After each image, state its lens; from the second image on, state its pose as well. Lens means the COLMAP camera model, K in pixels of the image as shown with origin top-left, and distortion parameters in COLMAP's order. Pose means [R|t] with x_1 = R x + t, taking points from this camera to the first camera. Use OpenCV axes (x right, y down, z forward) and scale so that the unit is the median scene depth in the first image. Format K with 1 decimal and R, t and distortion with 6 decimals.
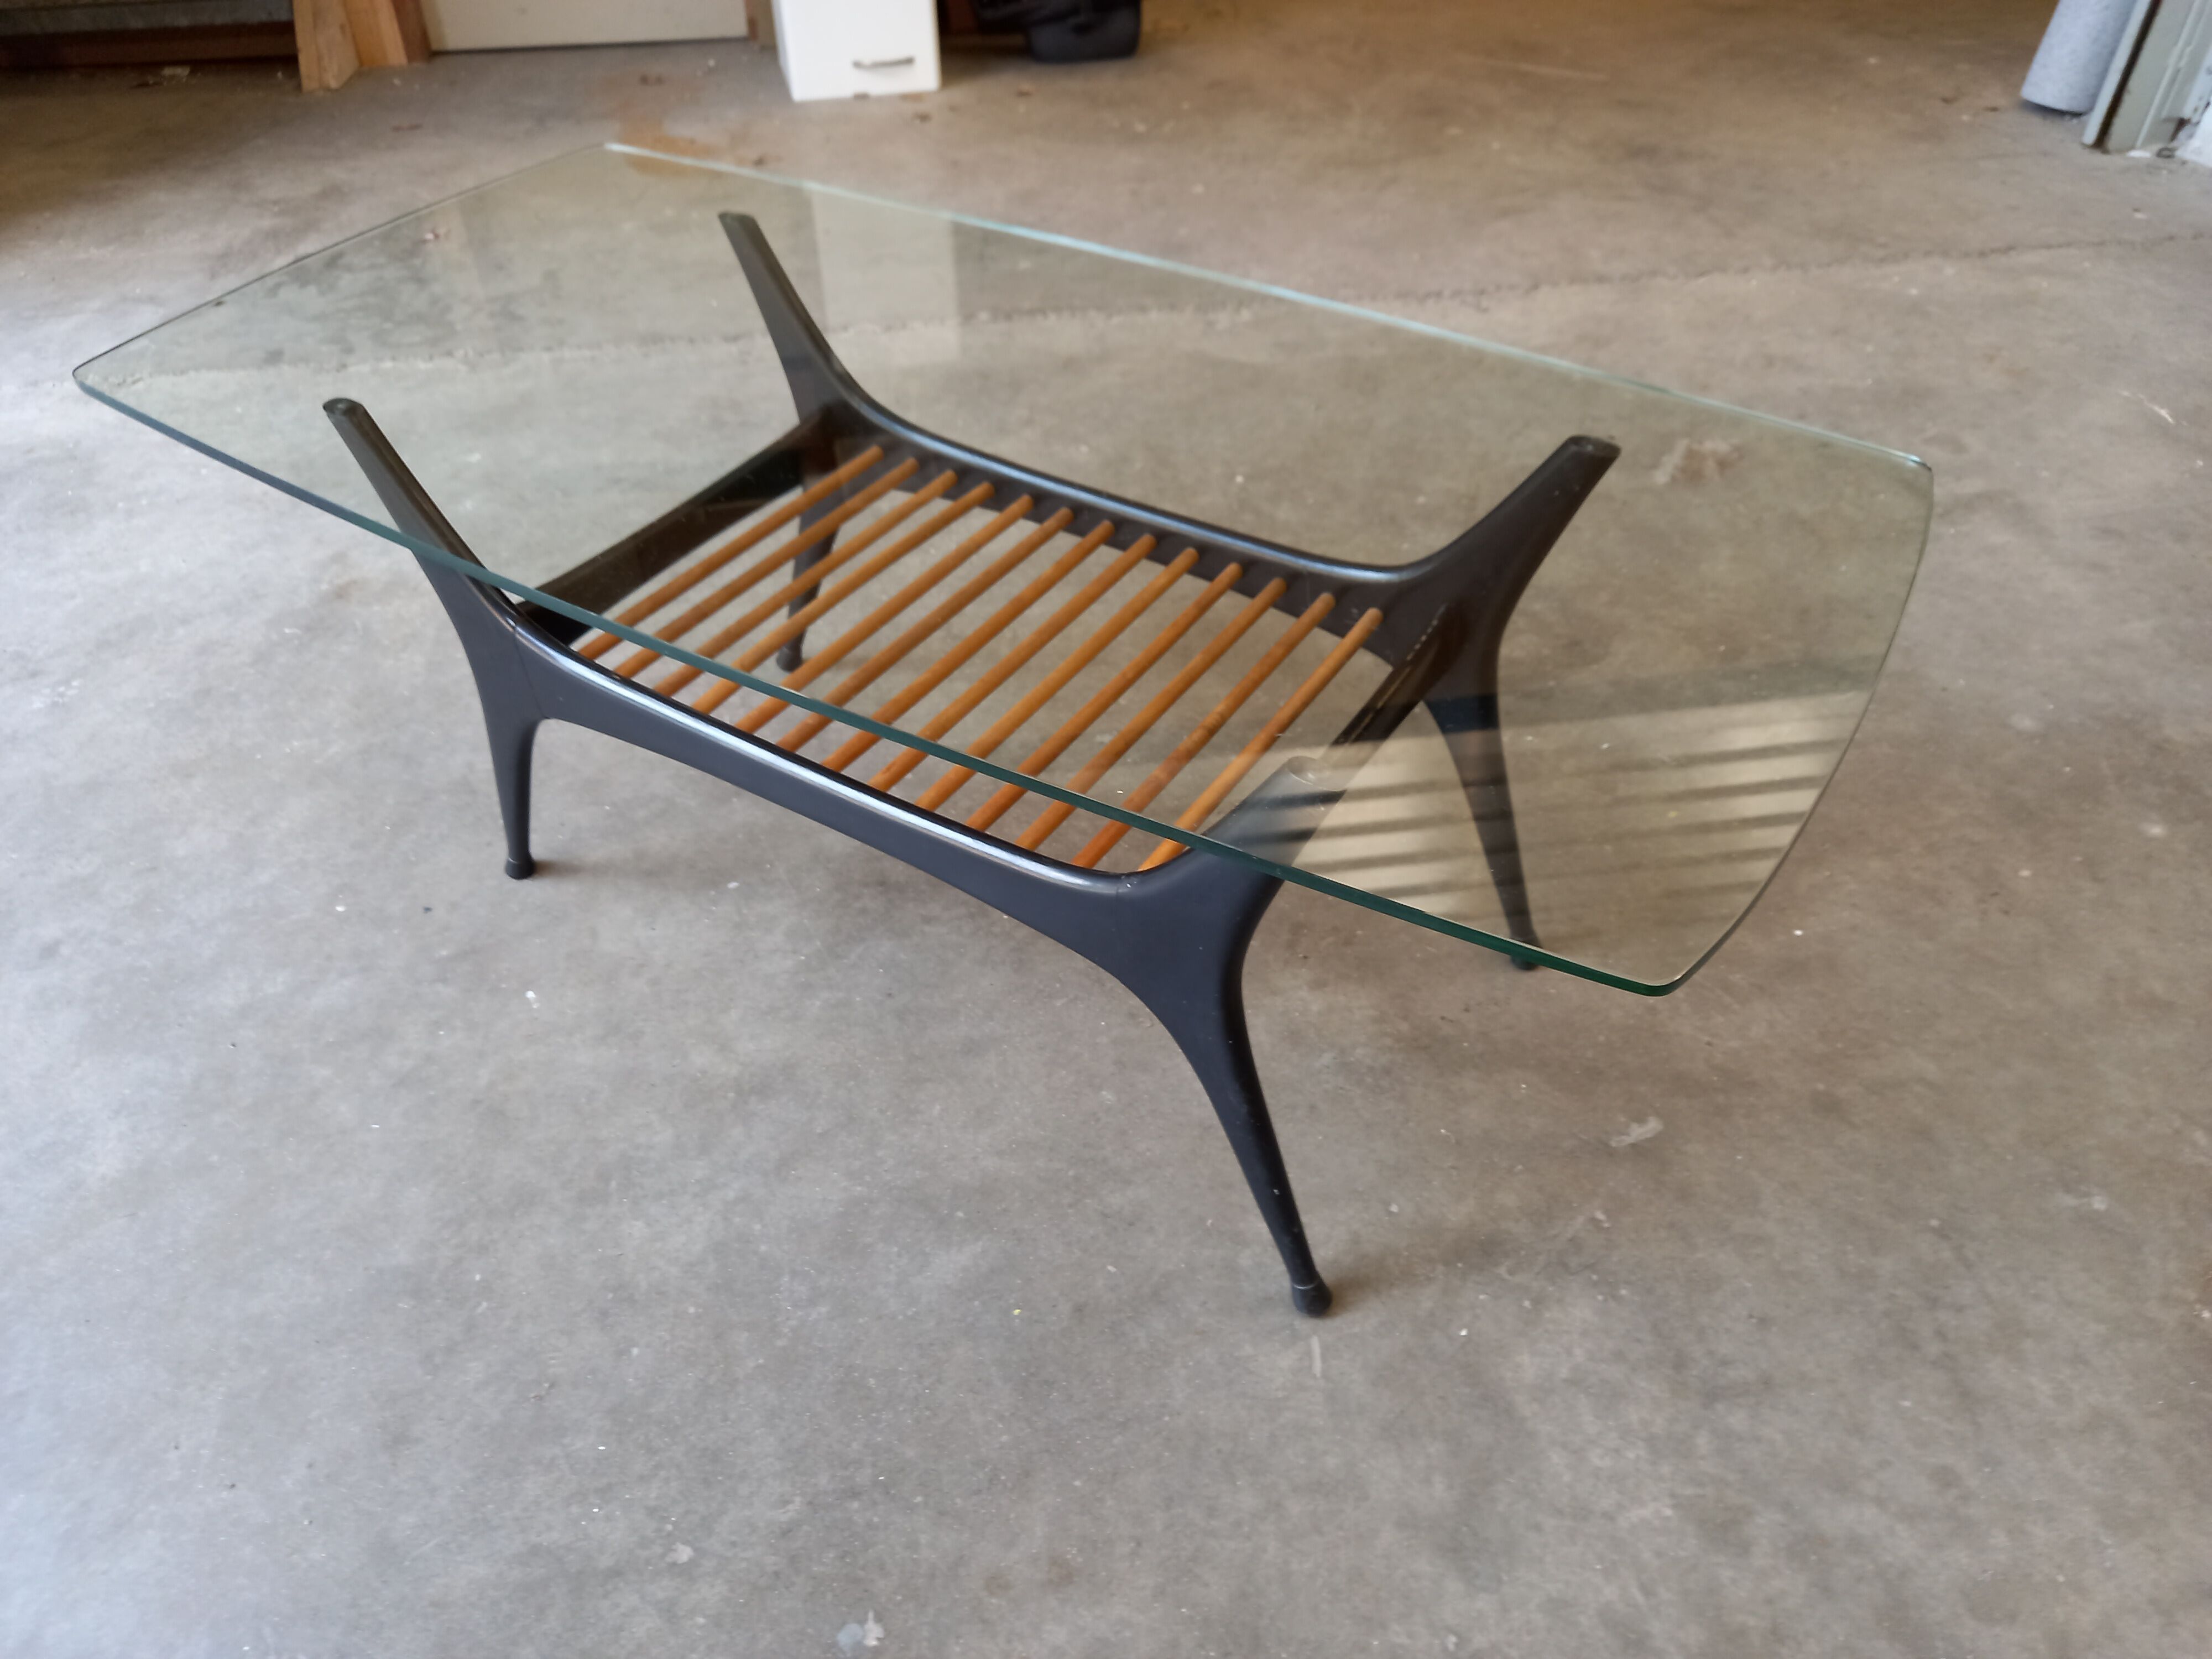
lens RADIAL K [[1622.1, 0, 1103.5], [0, 1622.1, 828.0], [0, 0, 1]] dist [0.043385, -0.048733]
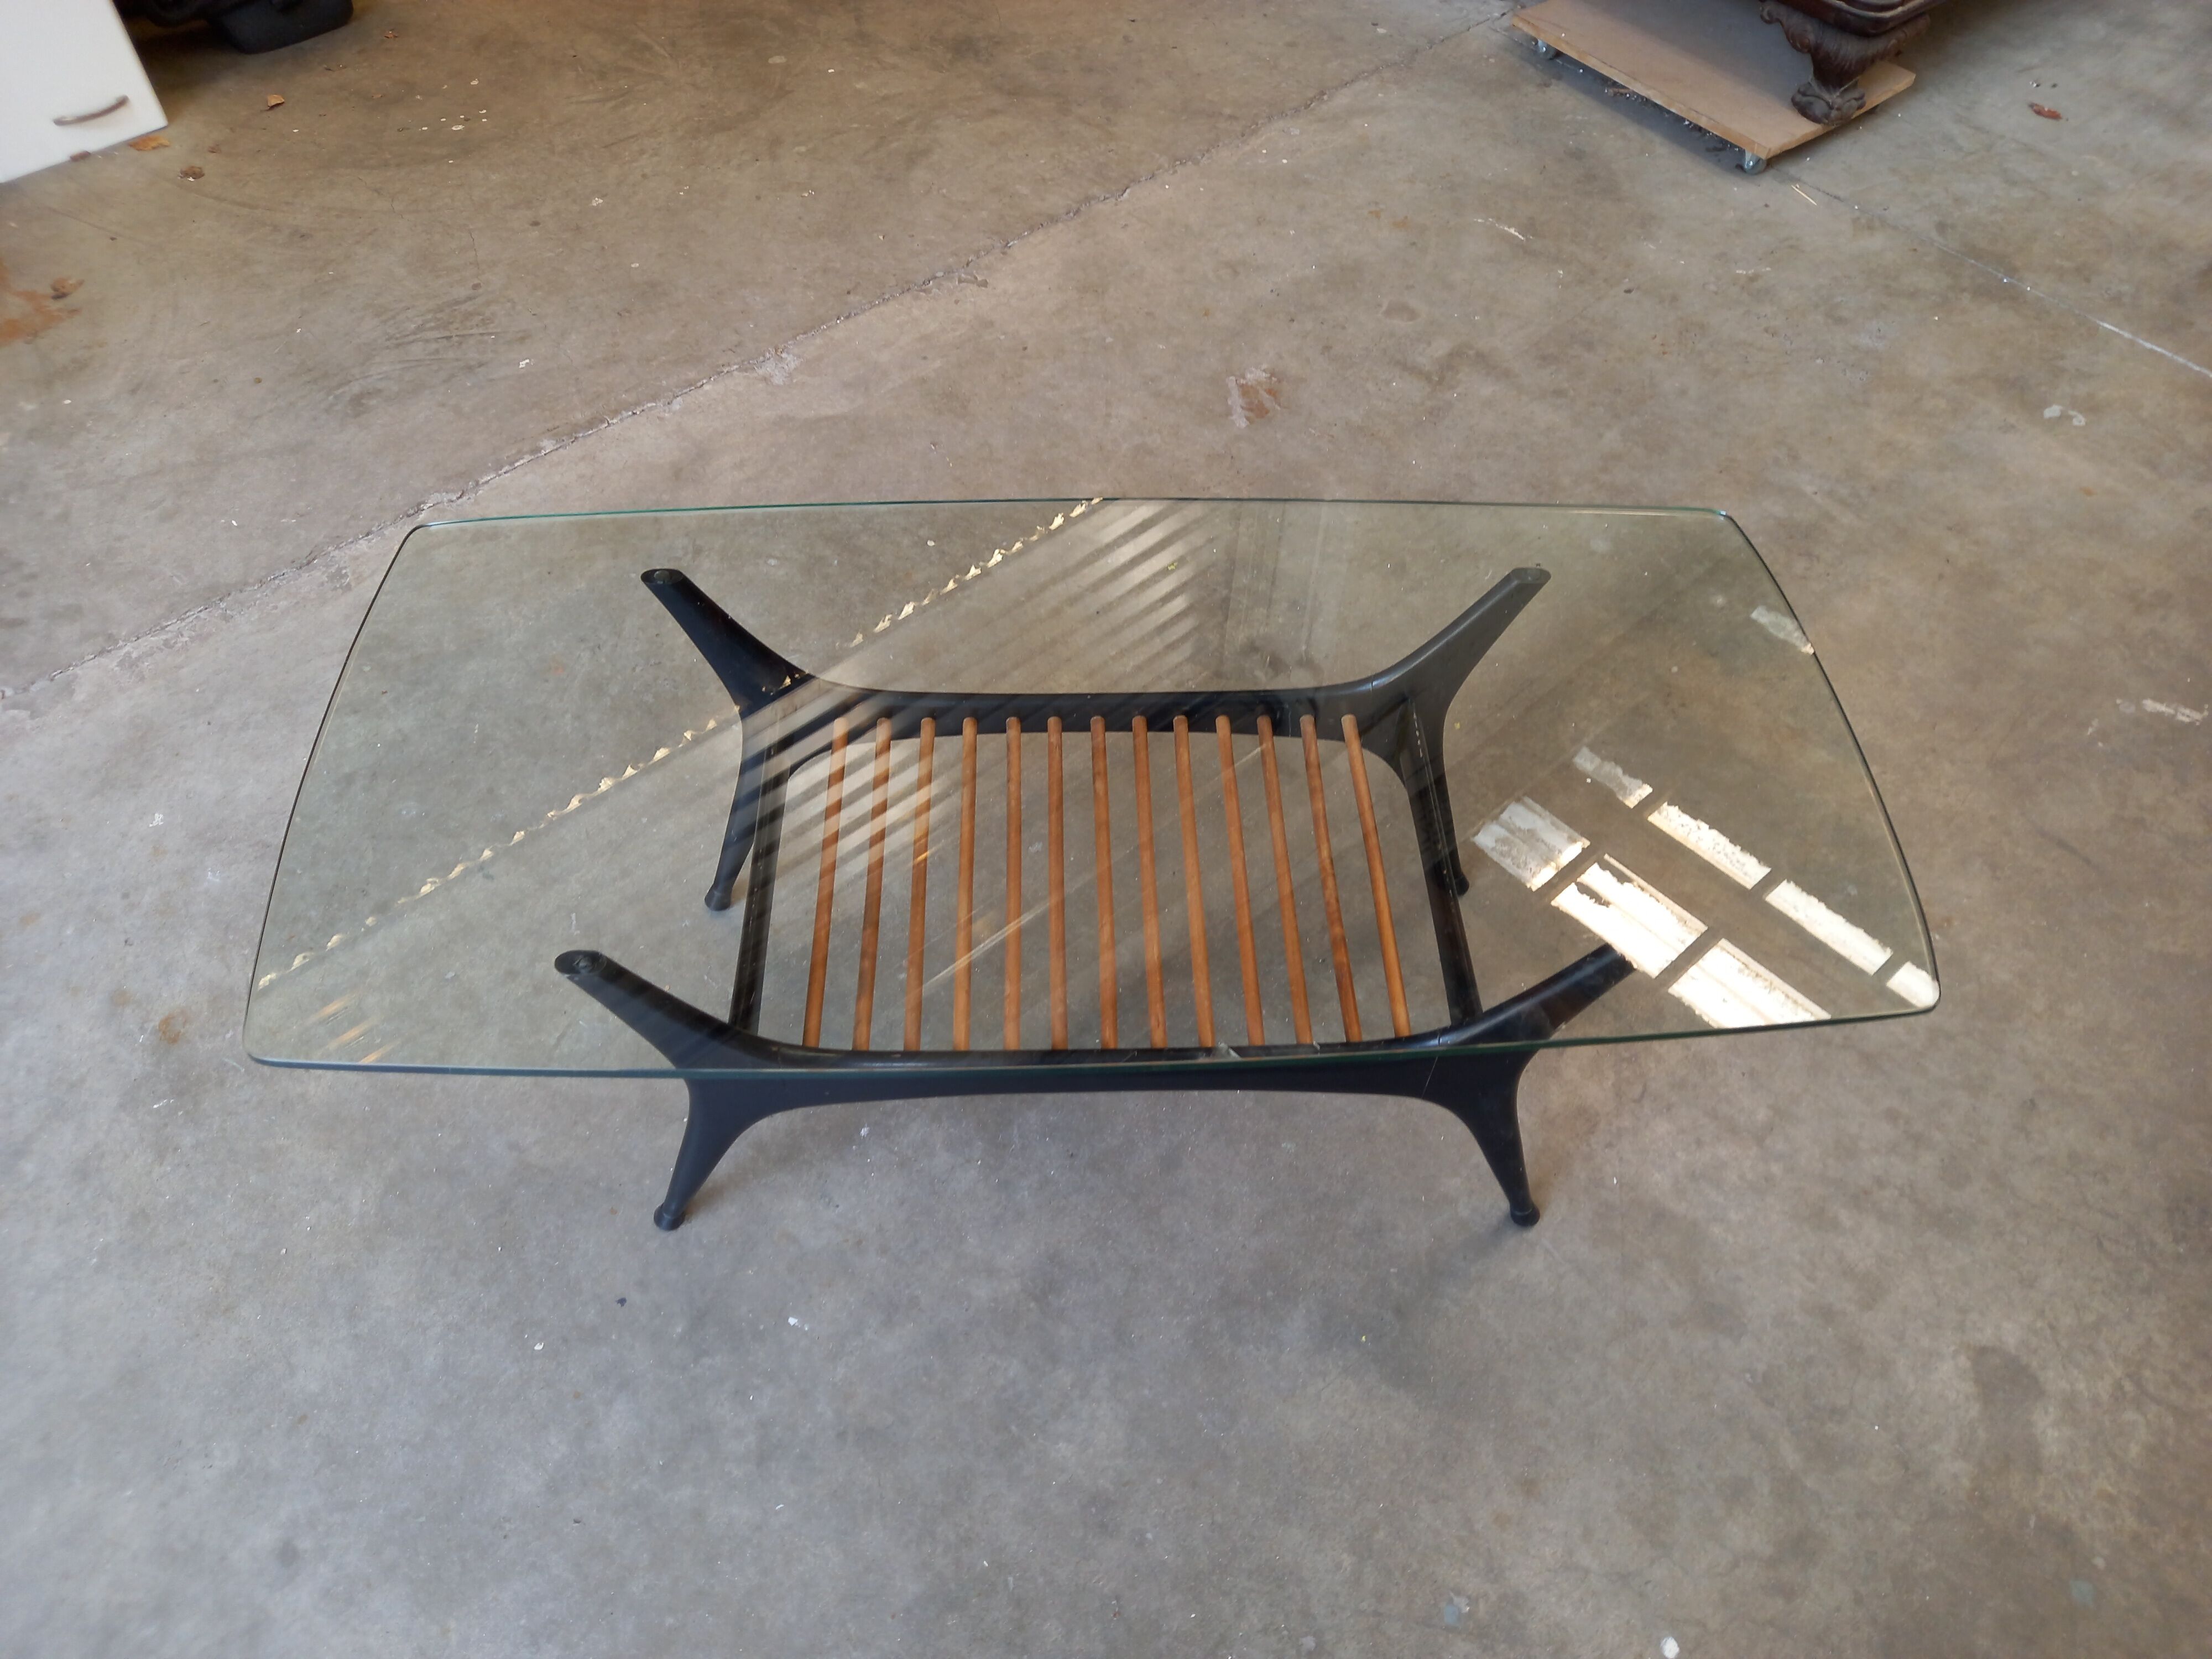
lens RADIAL K [[1622.1, 0, 1092.7], [0, 1622.1, 815.8], [0, 0, 1]] dist [0.043385, -0.048733]
pose [[0.820729, -0.420438, 0.386828, -0.451889], [0.350146, 0.905181, 0.240928, -0.380772], [-0.451444, -0.062290, 0.890123, -0.030521]]
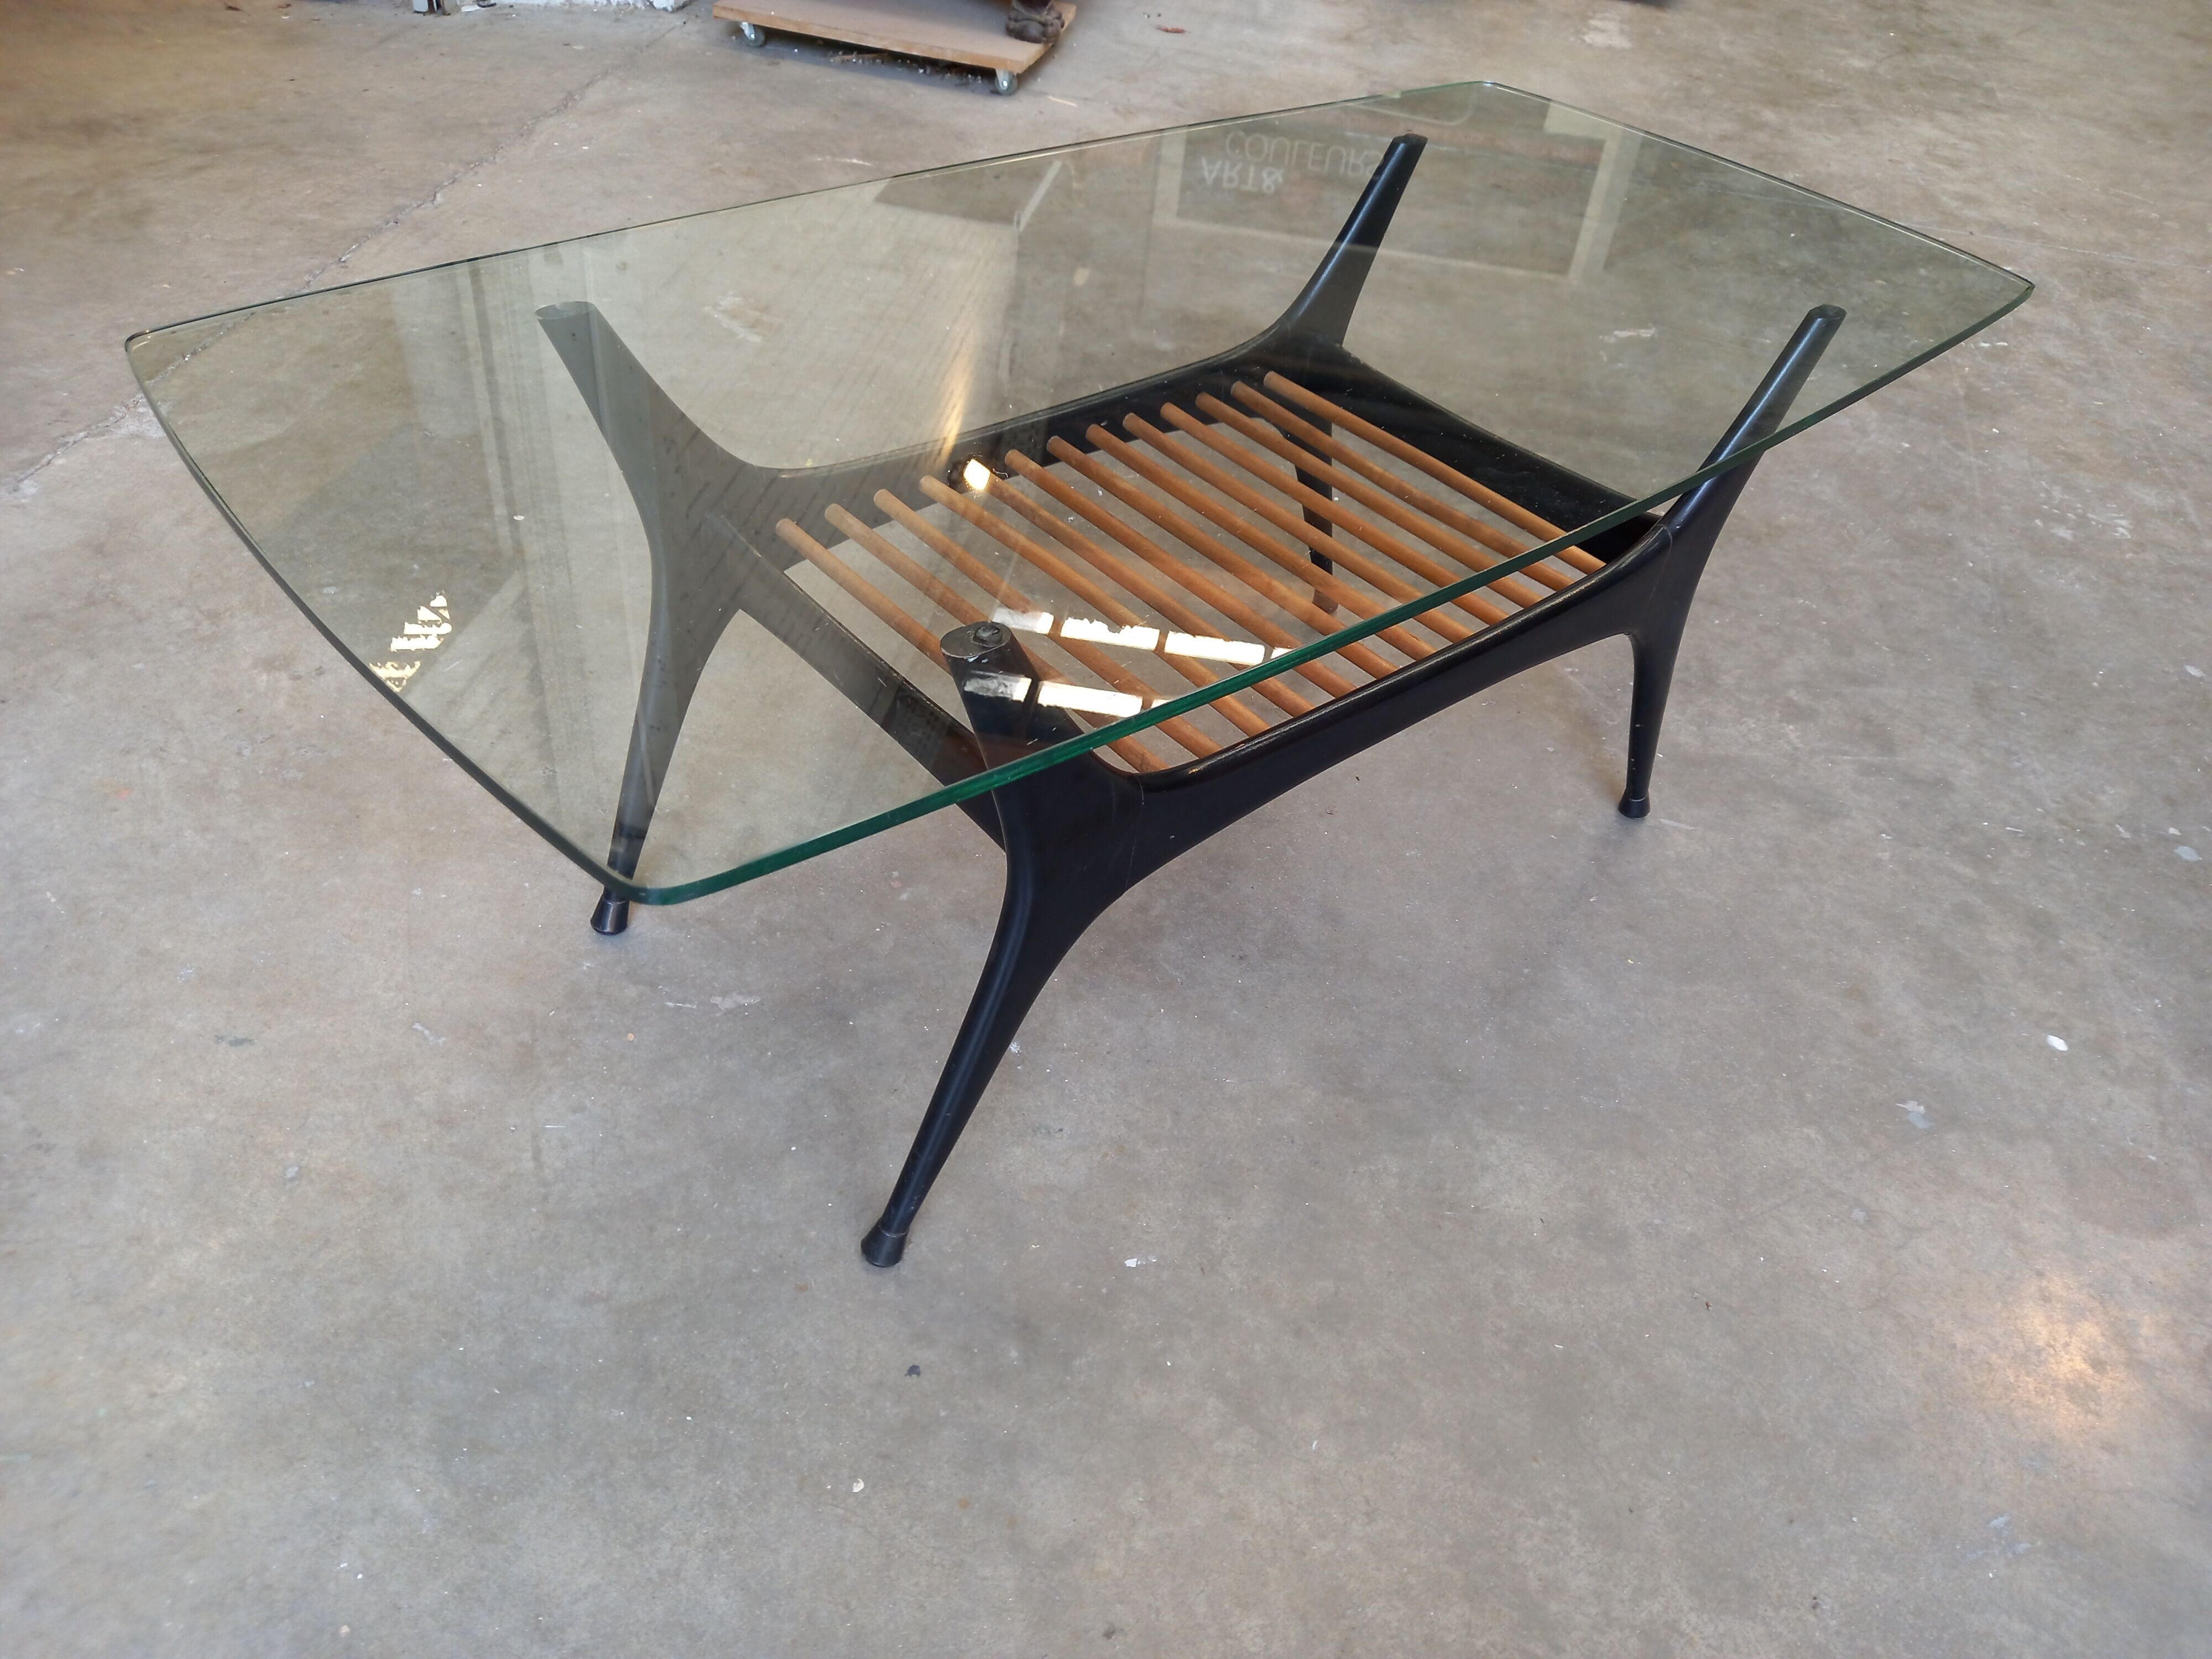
lens RADIAL K [[1622.1, 0, 1091.2], [0, 1622.1, 853.3], [0, 0, 1]] dist [0.043385, -0.048733]
pose [[0.279241, -0.591600, 0.756329, -0.798811], [0.561224, 0.739673, 0.371364, -0.326745], [-0.779135, 0.320770, 0.538567, 0.524057]]
